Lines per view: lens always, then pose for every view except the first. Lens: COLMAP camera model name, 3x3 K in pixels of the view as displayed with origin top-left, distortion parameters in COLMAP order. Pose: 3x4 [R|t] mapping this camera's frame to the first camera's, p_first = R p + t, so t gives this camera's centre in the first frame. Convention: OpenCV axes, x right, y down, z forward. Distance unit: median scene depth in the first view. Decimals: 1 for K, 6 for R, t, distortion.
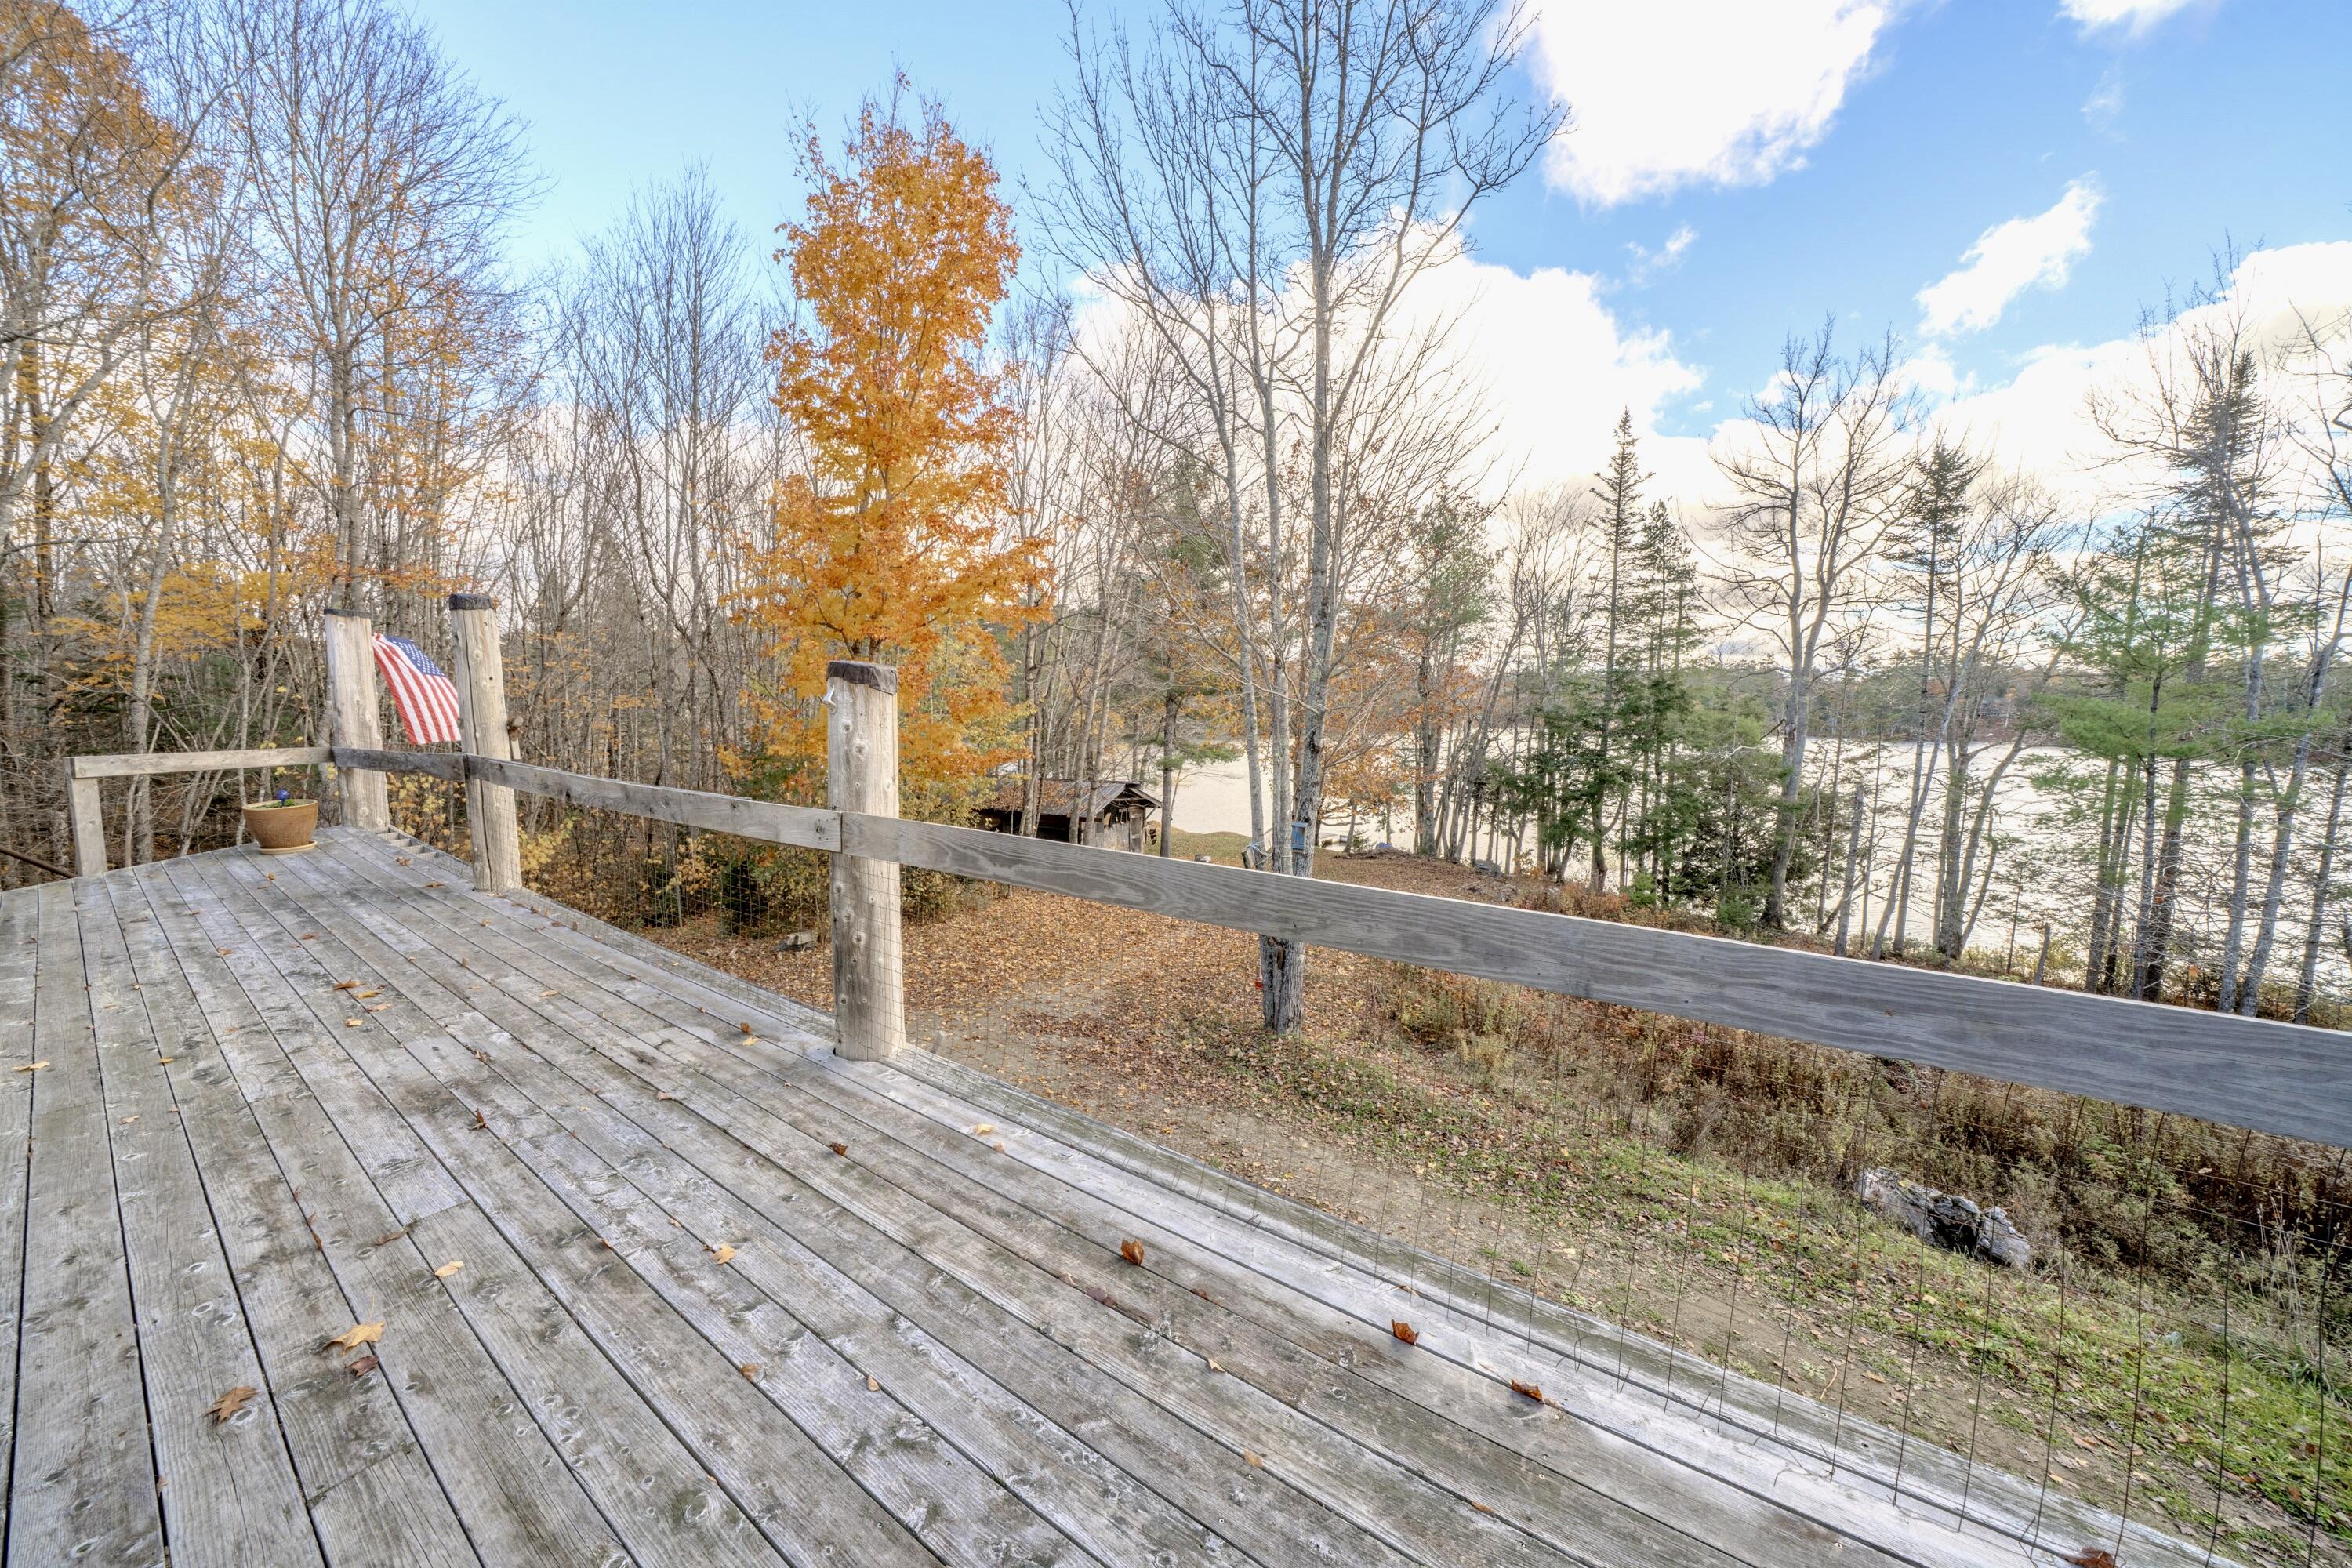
lens RADIAL K [[820.8, 0, 1174.4], [0, 820.8, 783.5], [0, 0, 1]] dist [-0.024271, 0.002764]
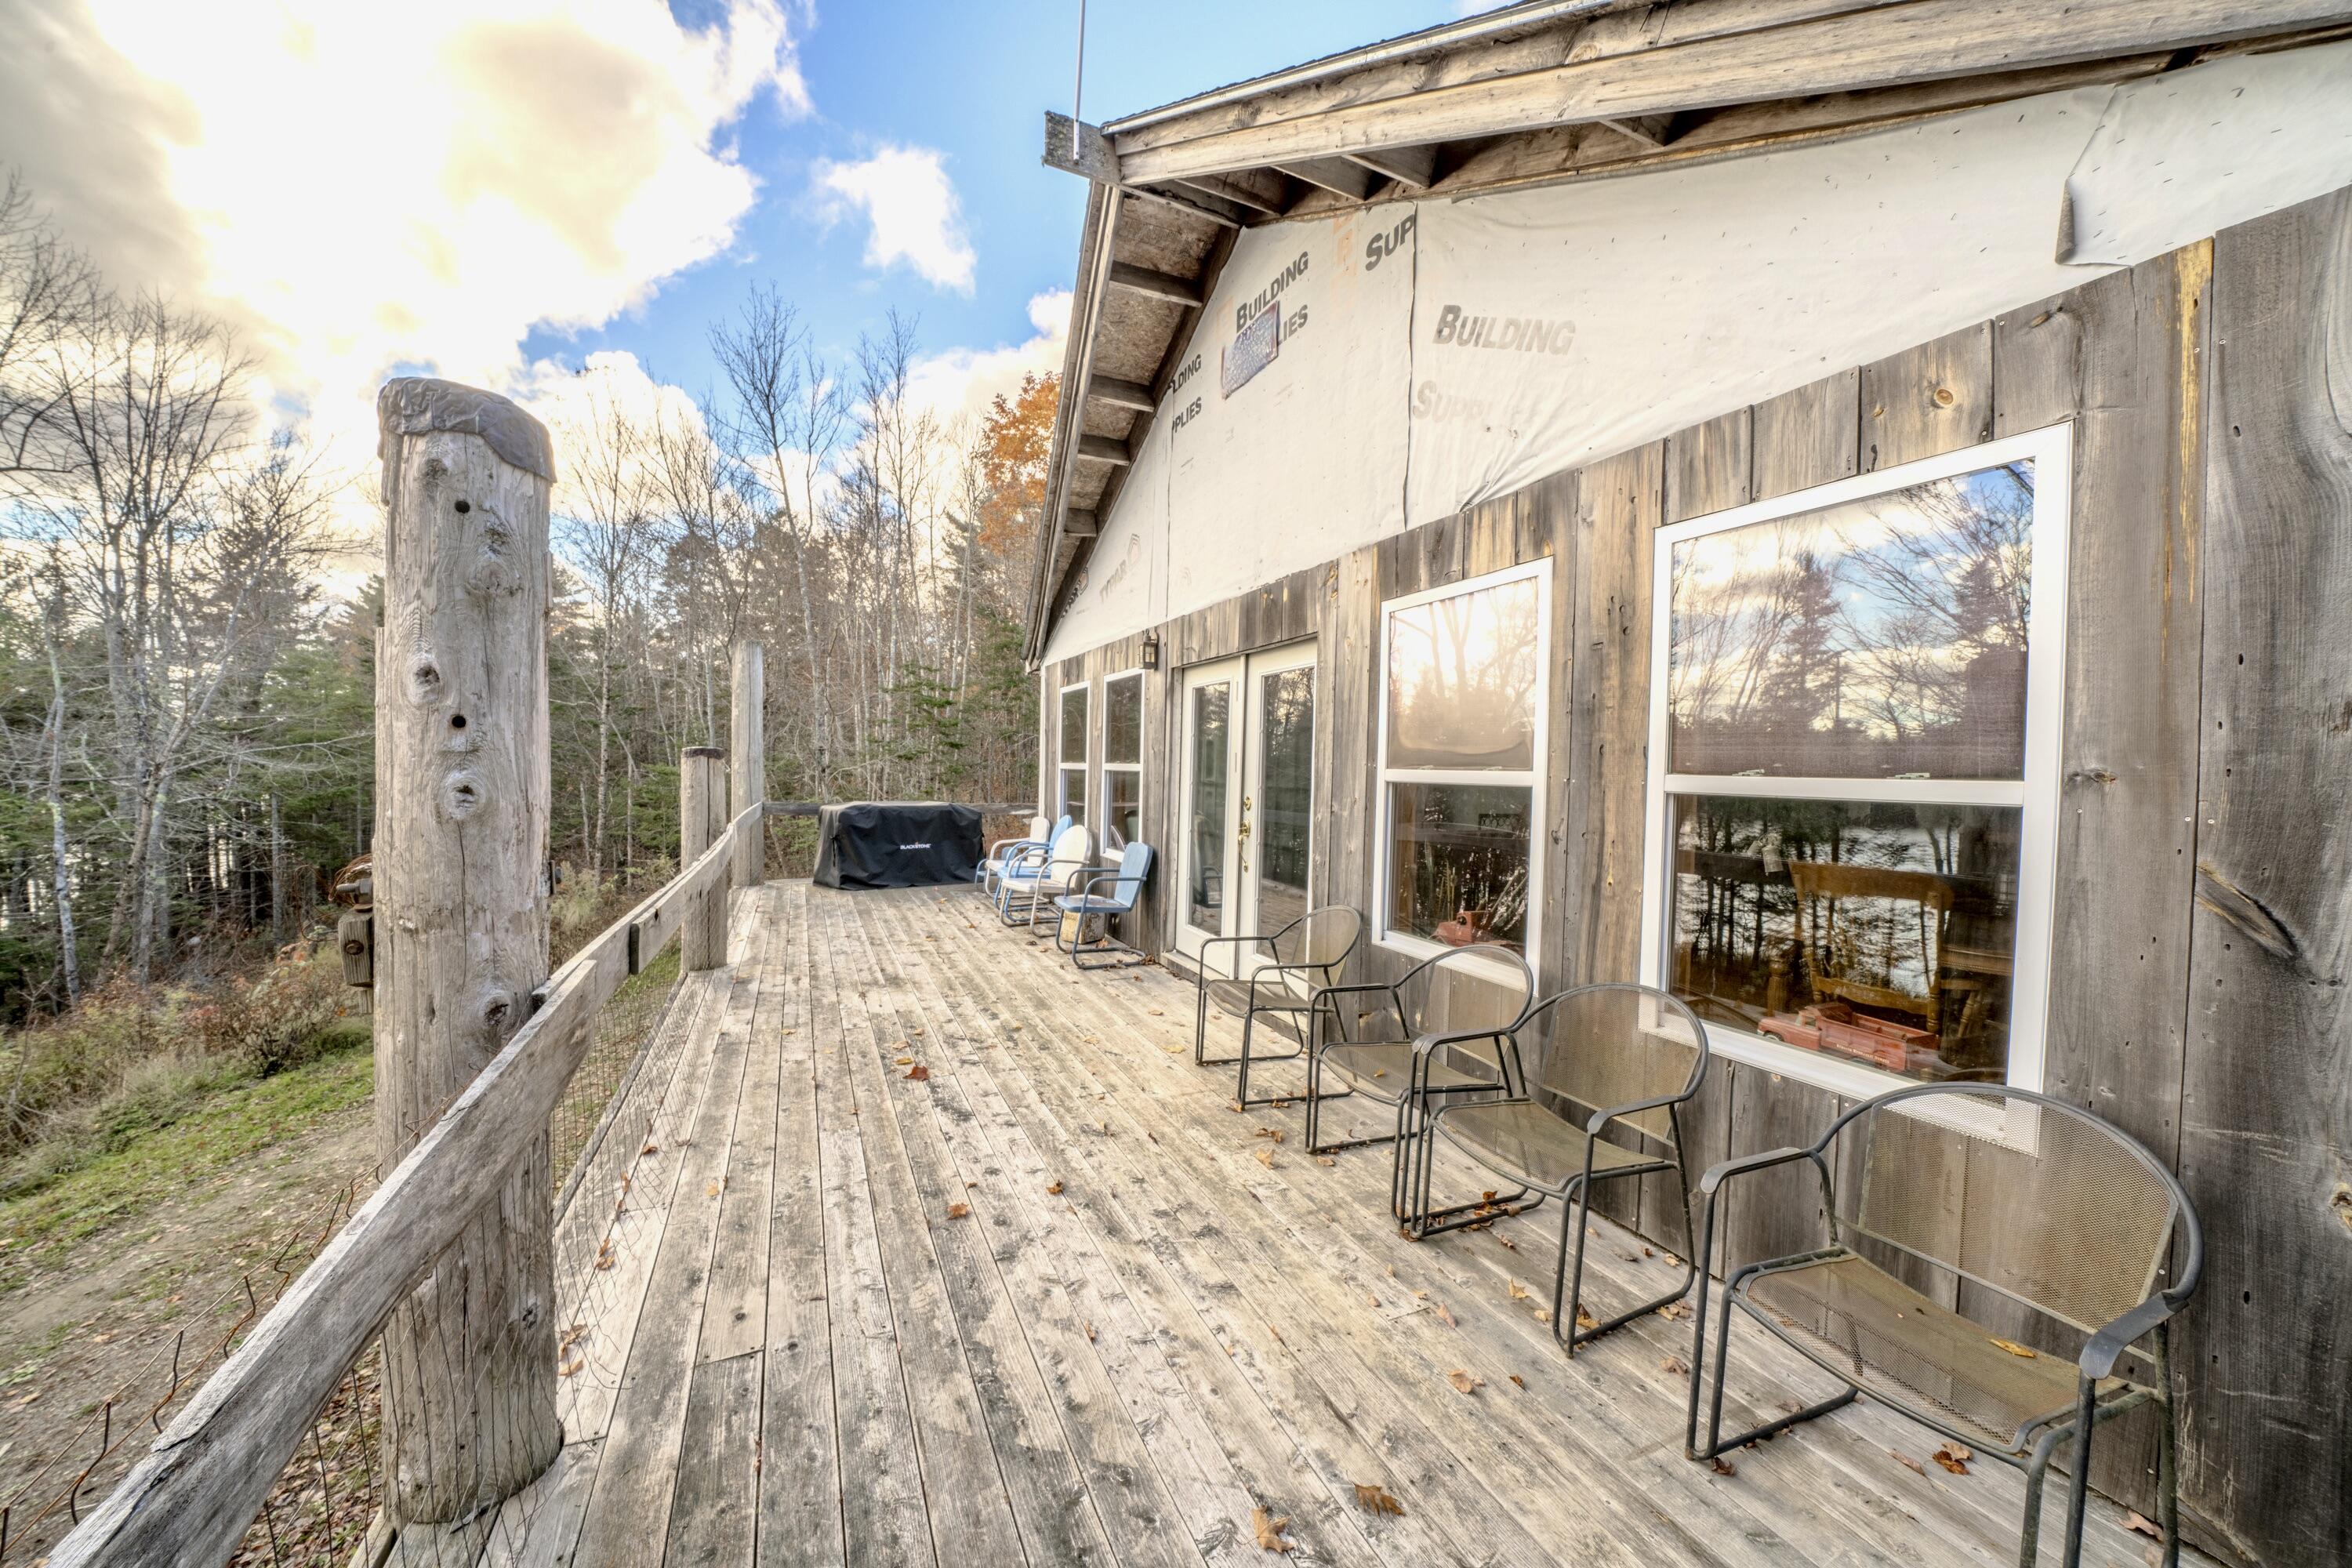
lens RADIAL K [[820.8, 0, 1176.5], [0, 820.8, 789.5], [0, 0, 1]] dist [-0.024271, 0.002764]
pose [[-0.865522, -0.036019, 0.499574, -1.985106], [0.019201, 0.994292, 0.104954, -0.205333], [-0.500502, 0.100432, -0.859890, 1.847573]]
